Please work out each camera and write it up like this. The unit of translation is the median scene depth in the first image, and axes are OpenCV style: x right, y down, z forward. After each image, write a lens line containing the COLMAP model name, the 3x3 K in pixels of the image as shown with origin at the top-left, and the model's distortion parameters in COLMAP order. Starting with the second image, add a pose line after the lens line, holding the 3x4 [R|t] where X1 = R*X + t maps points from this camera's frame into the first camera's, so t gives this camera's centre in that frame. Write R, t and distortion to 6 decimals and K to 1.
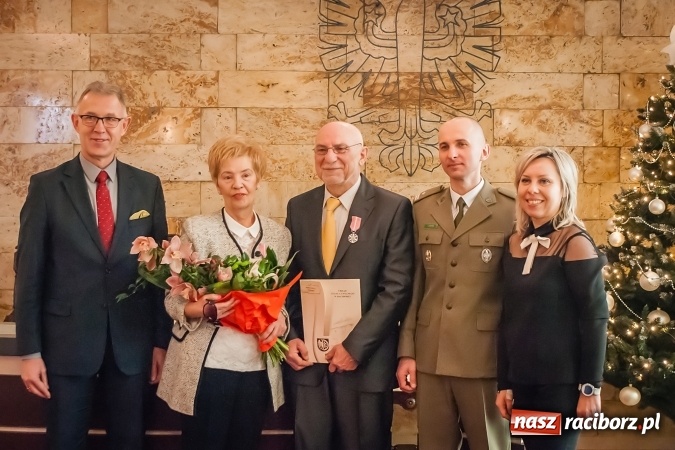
lens RADIAL K [[1329.3, 0, 337.5], [0, 1329.3, 225.0], [0, 0, 1]] dist [-0.045303, 0.374232]
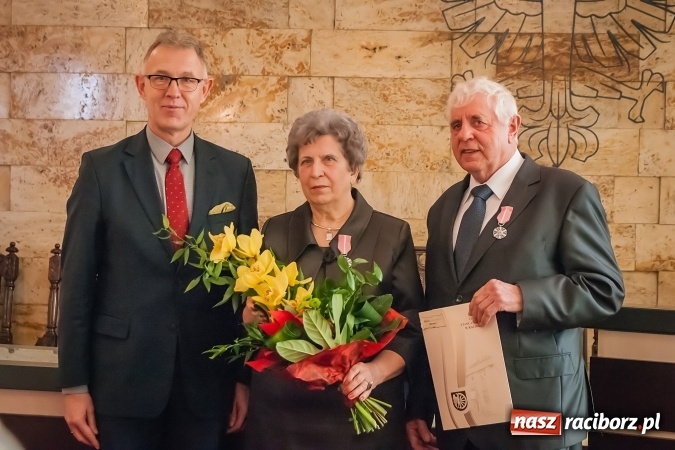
lens RADIAL K [[1408.9, 0, 337.5], [0, 1408.9, 225.0], [0, 0, 1]] dist [0.007630, 0.110667]
pose [[0.998862, 0.014539, -0.045426, -0.034775], [-0.014675, 0.999889, -0.002673, 0.001129], [0.045382, 0.003336, 0.998964, 0.171196]]
